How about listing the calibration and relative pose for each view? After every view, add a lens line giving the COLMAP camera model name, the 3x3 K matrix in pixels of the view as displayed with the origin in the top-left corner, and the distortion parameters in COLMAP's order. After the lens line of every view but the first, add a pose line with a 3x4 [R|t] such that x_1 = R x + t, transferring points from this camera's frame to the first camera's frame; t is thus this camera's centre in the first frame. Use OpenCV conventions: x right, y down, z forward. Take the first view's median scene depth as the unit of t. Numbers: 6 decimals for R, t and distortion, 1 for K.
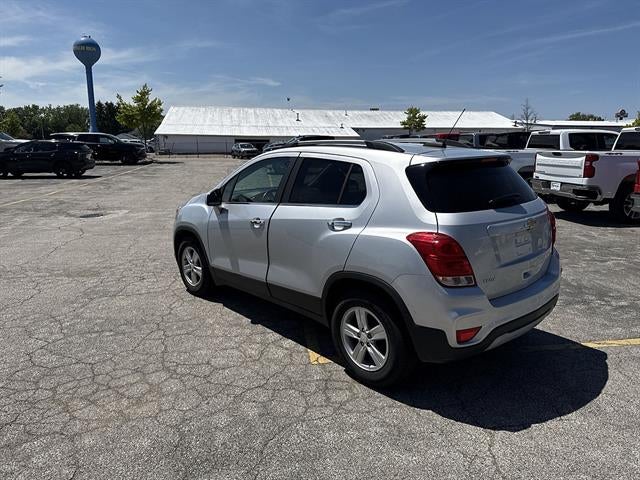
lens RADIAL K [[448.9, 0, 320.0], [0, 448.9, 240.0], [0, 0, 1]] dist [0.083406, -0.115078]
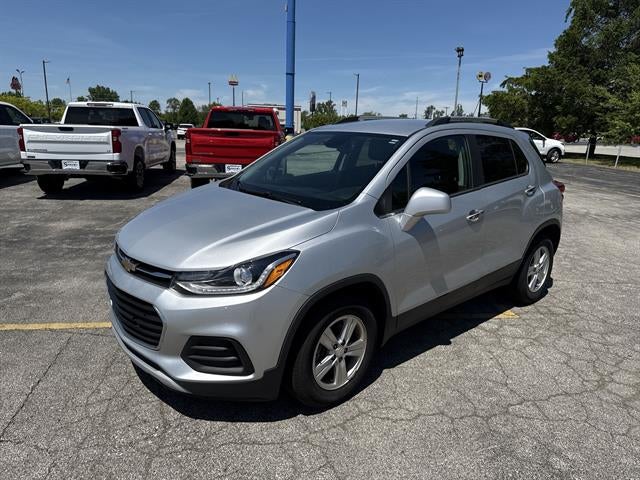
lens RADIAL K [[448.9, 0, 320.0], [0, 448.9, 240.0], [0, 0, 1]] dist [0.083406, -0.115078]
pose [[0.008921, -0.241544, 0.970349, -0.953707], [0.184783, 0.954074, 0.235794, -0.242289], [-0.982739, 0.177200, 0.053145, 1.222169]]
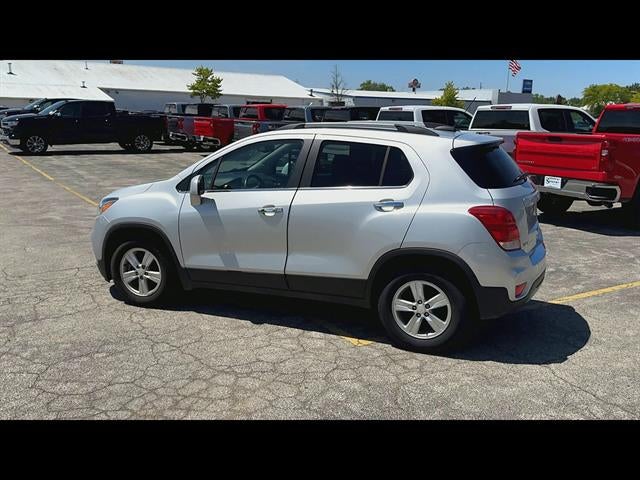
lens RADIAL K [[617.5, 0, 320.0], [0, 617.5, 240.0], [0, 0, 1]] dist [0.170131, -0.375179]
pose [[0.908128, -0.067411, 0.413231, -0.567302], [0.071359, 0.997433, 0.005891, 0.021342], [-0.412567, 0.024138, 0.910607, -0.197937]]
